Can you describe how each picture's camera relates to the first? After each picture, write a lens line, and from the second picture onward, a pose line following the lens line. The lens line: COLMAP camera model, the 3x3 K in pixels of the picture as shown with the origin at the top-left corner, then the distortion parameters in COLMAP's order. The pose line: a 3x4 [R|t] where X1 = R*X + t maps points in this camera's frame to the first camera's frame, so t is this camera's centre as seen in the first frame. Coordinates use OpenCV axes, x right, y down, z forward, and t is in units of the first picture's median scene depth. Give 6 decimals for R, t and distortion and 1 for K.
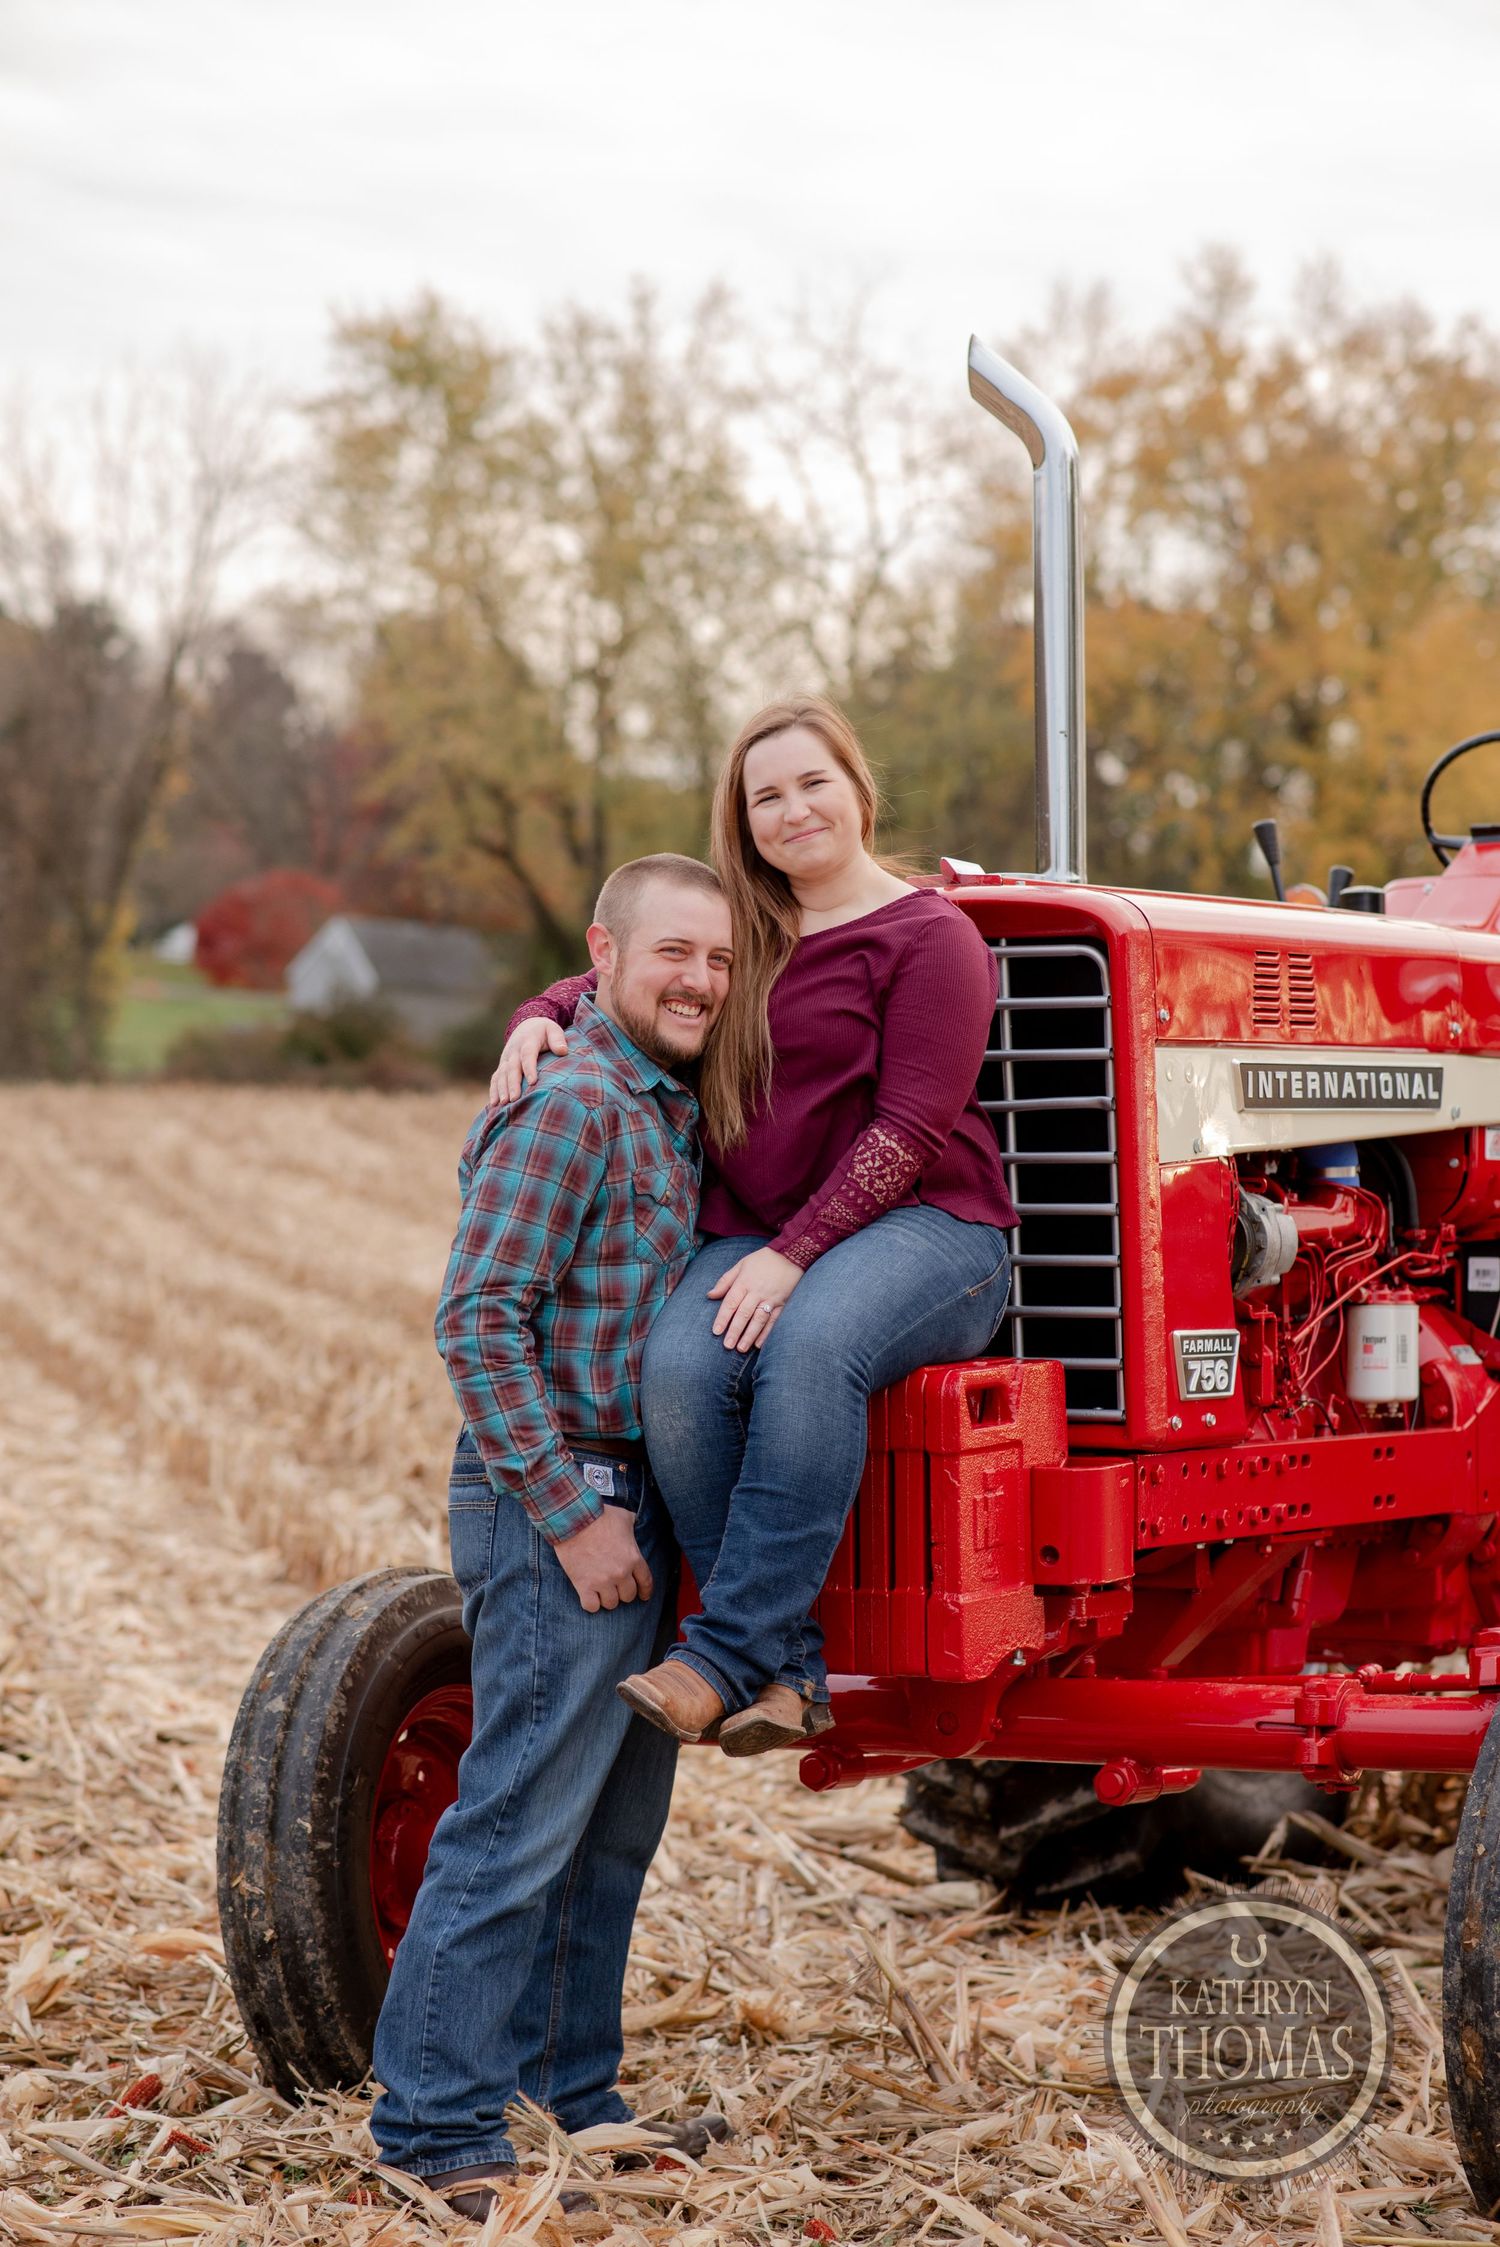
lens RADIAL K [[5398.4, 0, 750.0], [0, 5398.4, 1123.5], [0, 0, 1]] dist [0.026379, 0.374016]
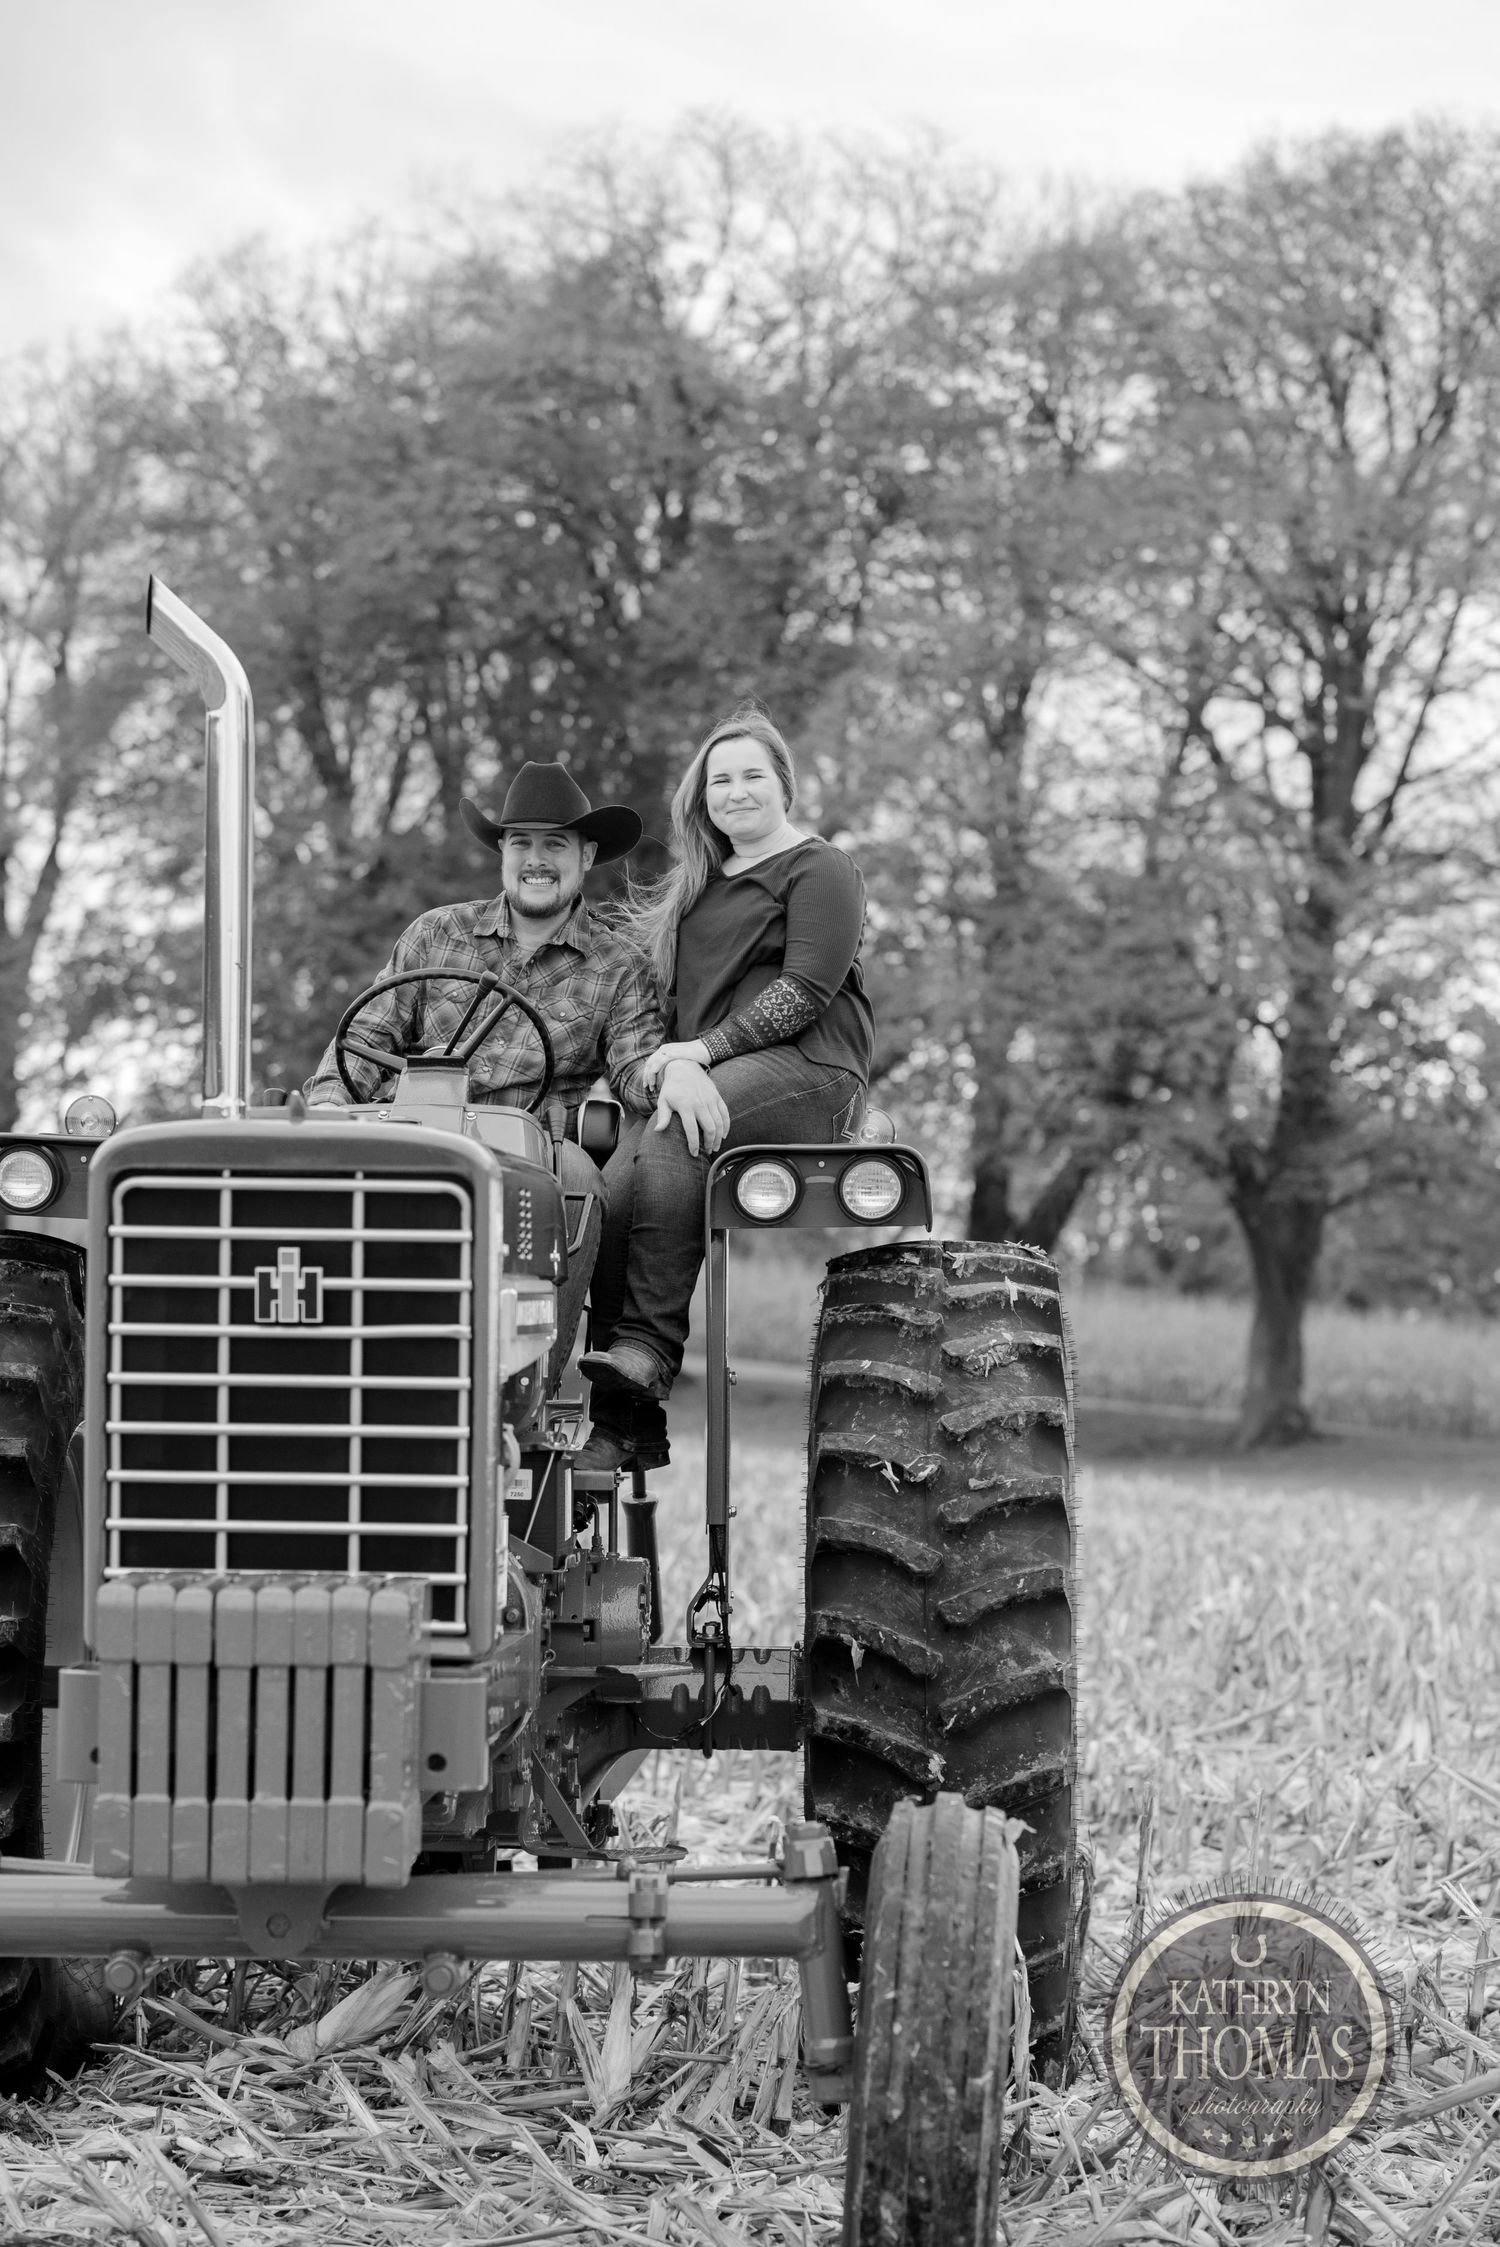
lens RADIAL K [[5418.1, 0, 750.0], [0, 5418.1, 1123.5], [0, 0, 1]] dist [0.042276, -0.072761]
pose [[0.895014, 0.036136, 0.444572, -0.309301], [-0.024651, 0.999197, -0.031588, -0.010900], [-0.445356, 0.017312, 0.895186, 0.020245]]
